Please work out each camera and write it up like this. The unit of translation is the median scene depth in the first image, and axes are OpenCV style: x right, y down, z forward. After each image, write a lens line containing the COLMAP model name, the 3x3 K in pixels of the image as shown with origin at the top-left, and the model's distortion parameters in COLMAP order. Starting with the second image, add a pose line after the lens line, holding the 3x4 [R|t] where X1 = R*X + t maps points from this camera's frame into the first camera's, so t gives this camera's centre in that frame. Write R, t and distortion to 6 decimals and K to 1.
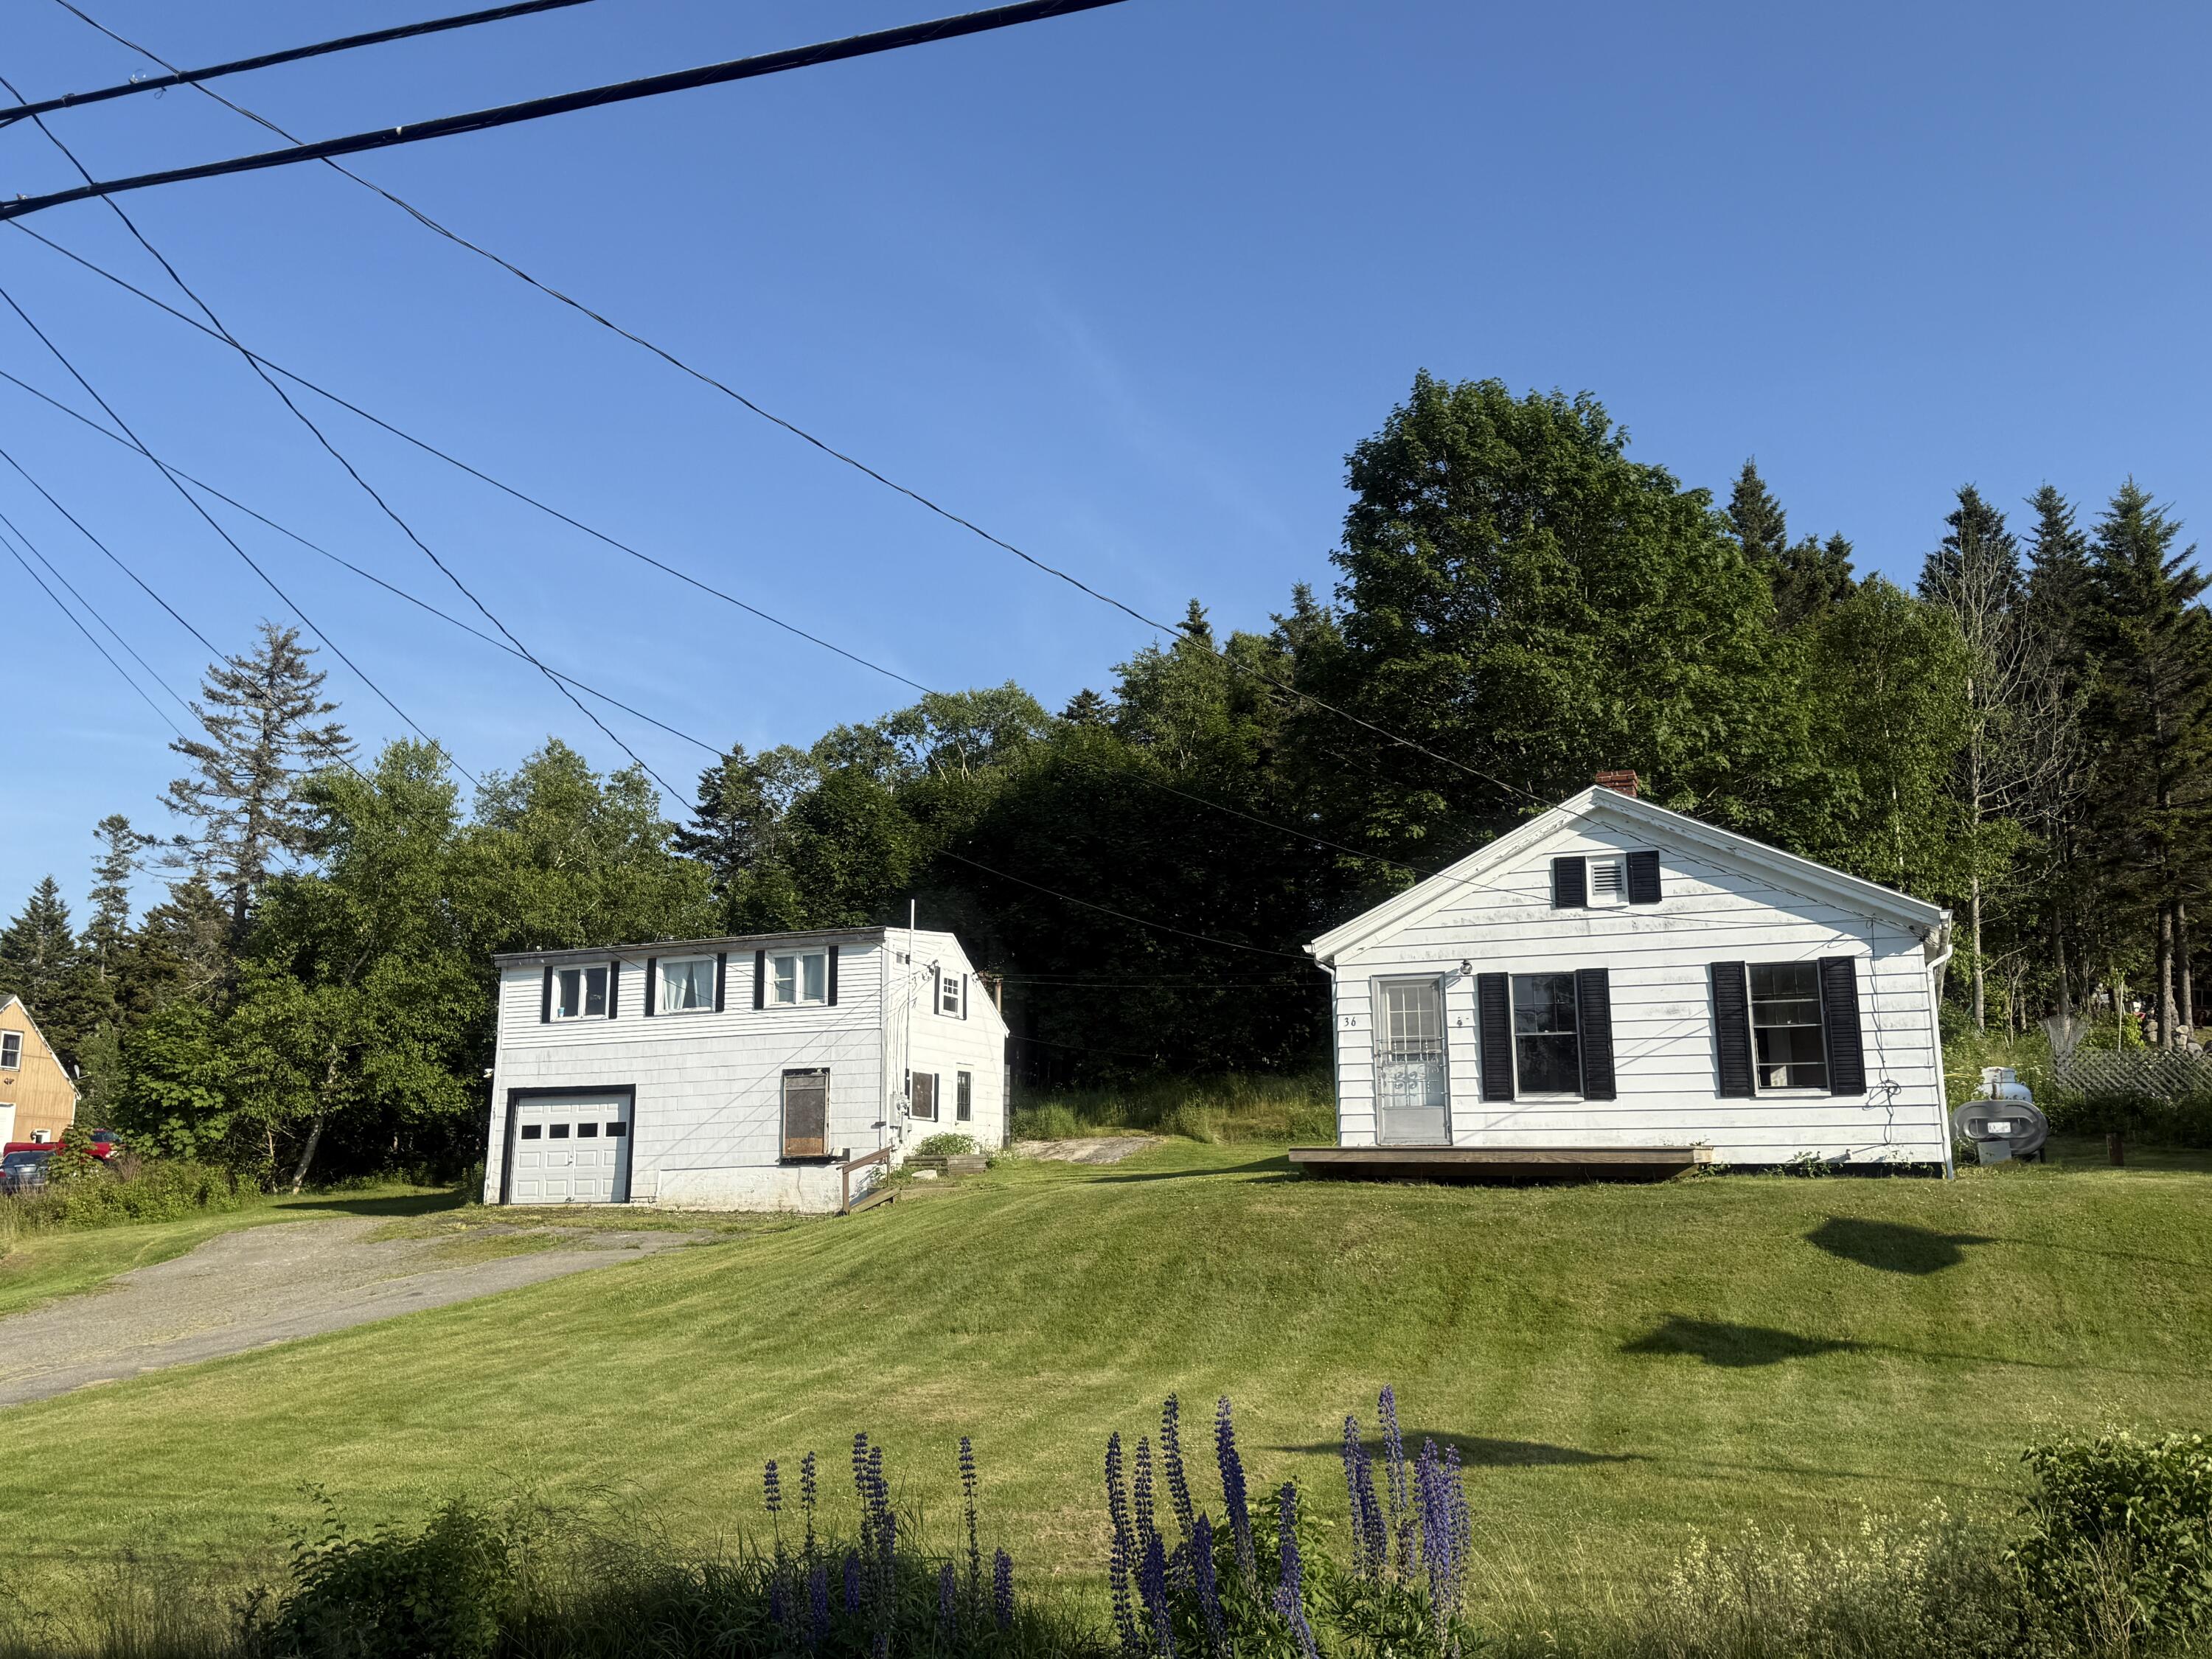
lens RADIAL K [[1856.3, 0, 1112.2], [0, 1856.3, 827.0], [0, 0, 1]] dist [0.142126, 0.005840]
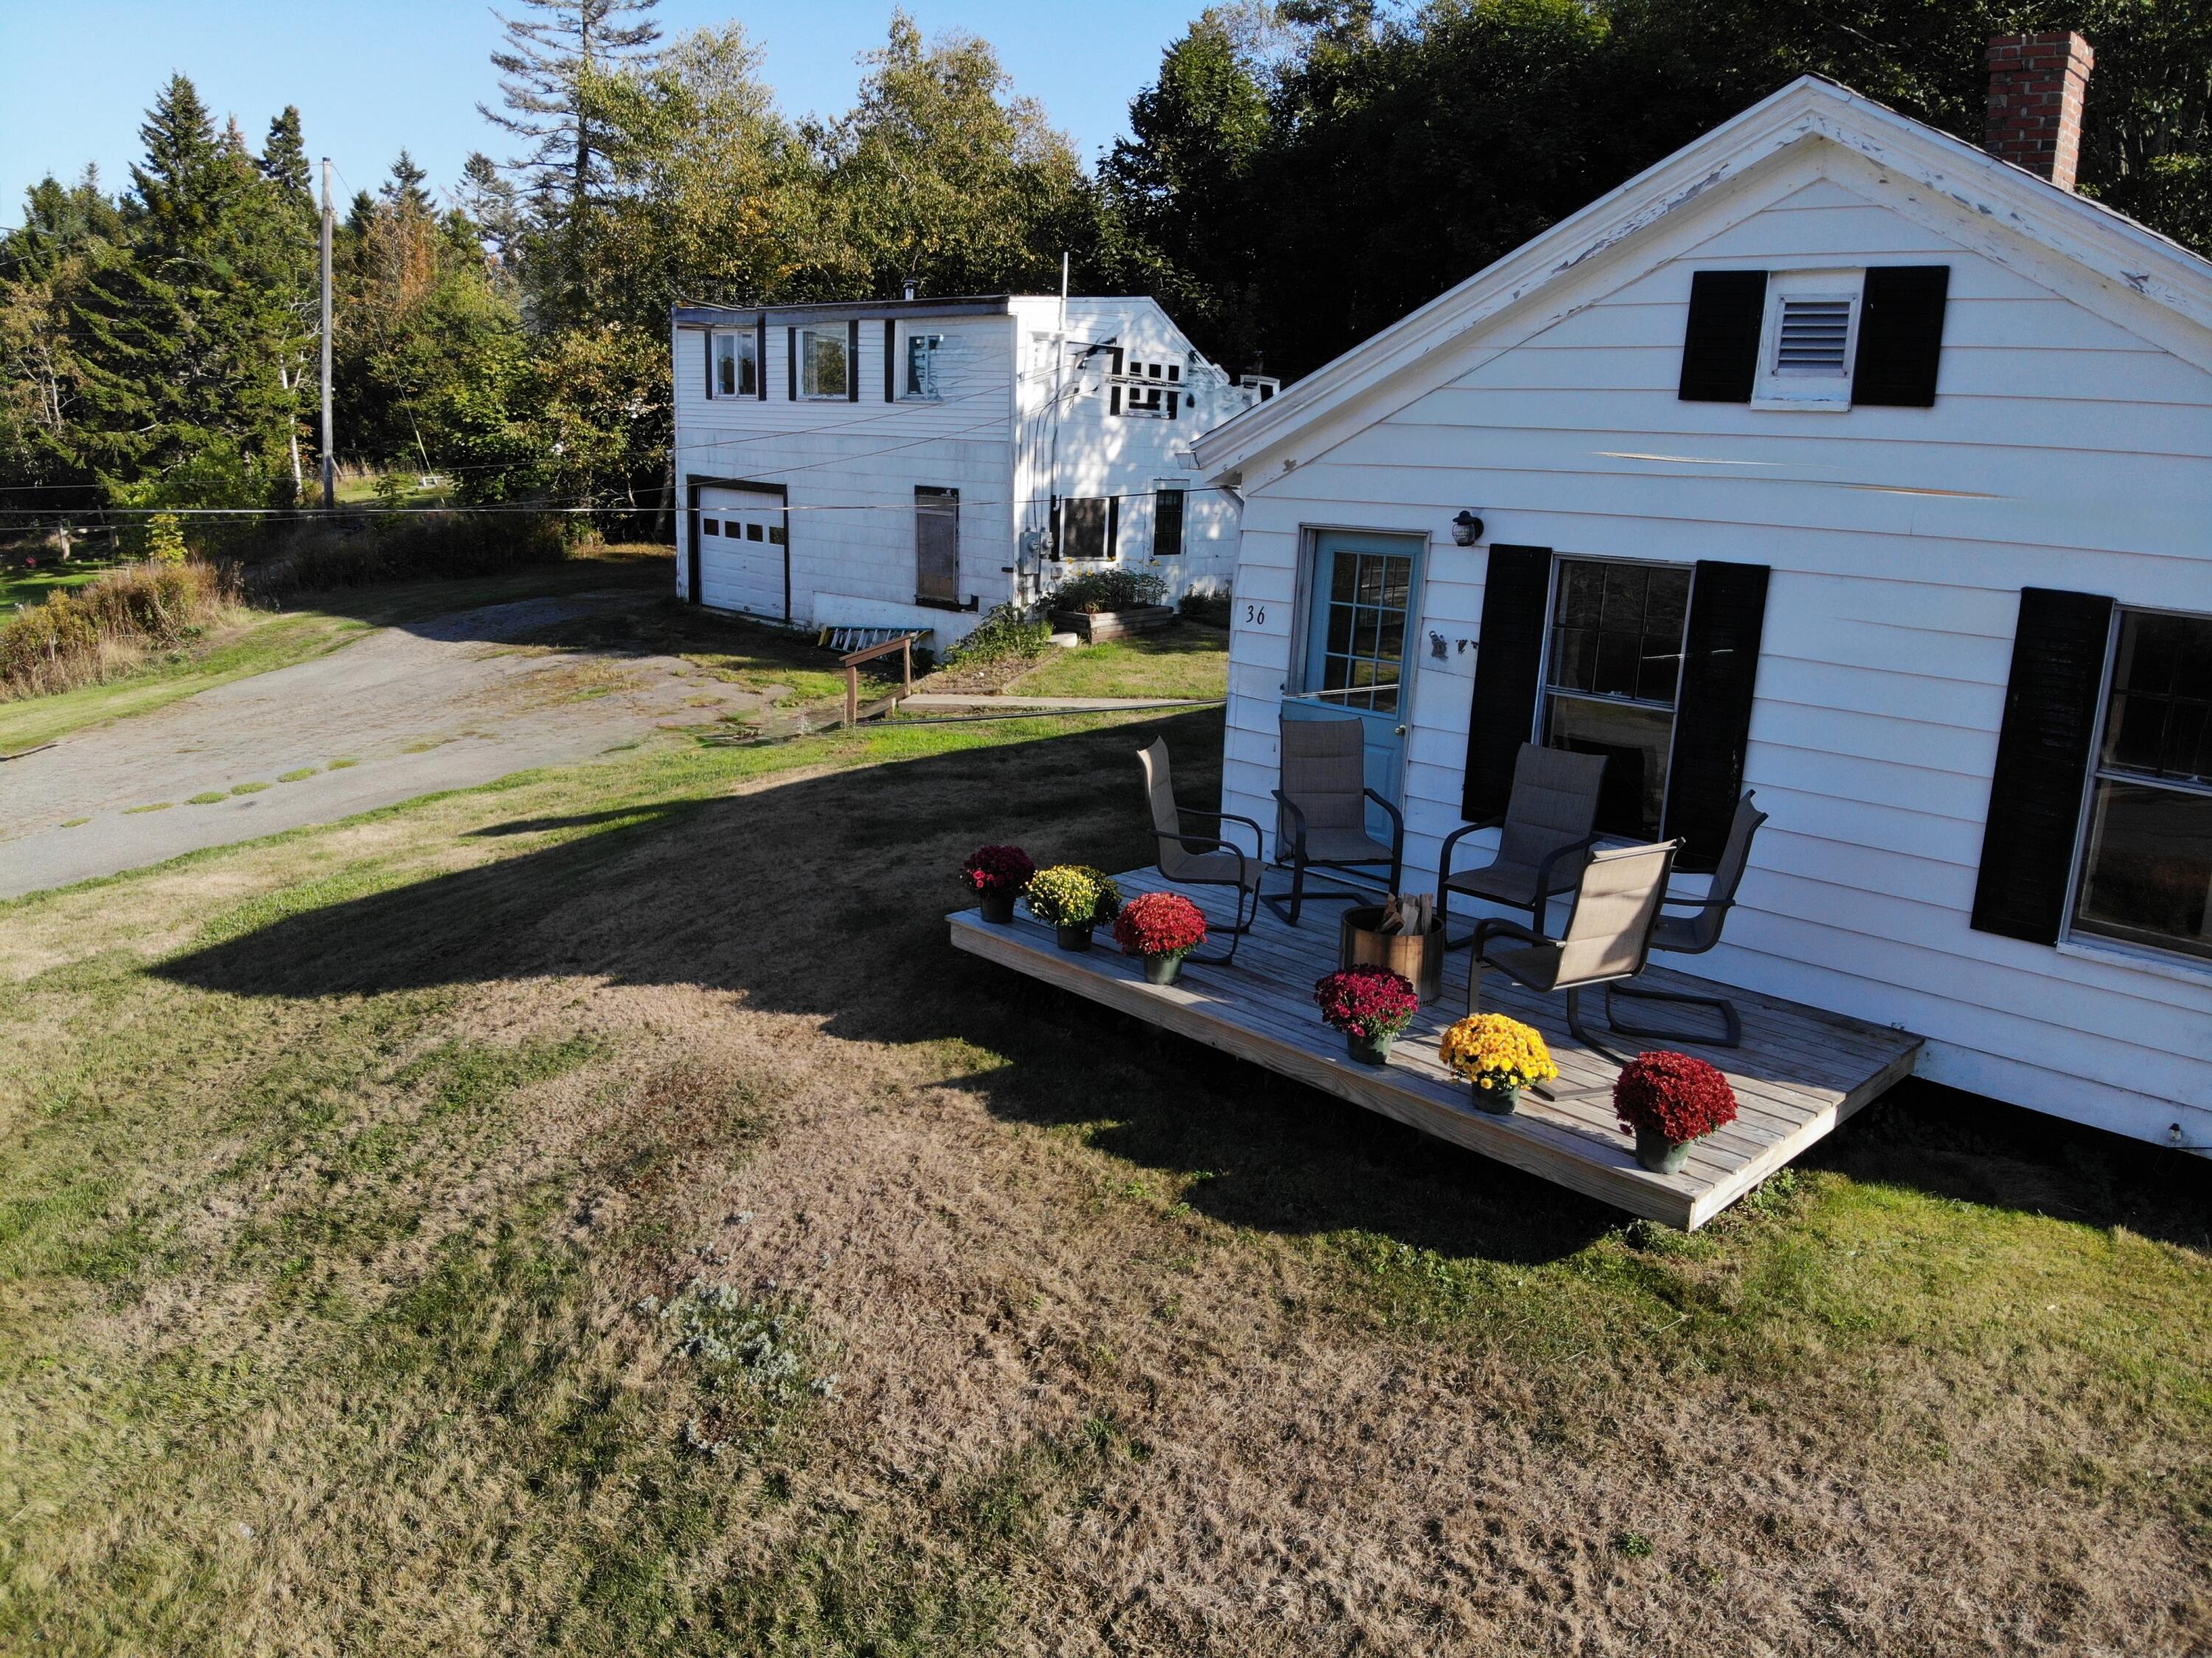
lens RADIAL K [[1670.0, 0, 1086.2], [0, 1670.0, 836.4], [0, 0, 1]] dist [0.012712, -0.084906]
pose [[0.915018, 0.132276, -0.381111, 0.167249], [0.035500, 0.914648, 0.402689, -0.012953], [0.401849, -0.381997, 0.832223, 0.380314]]
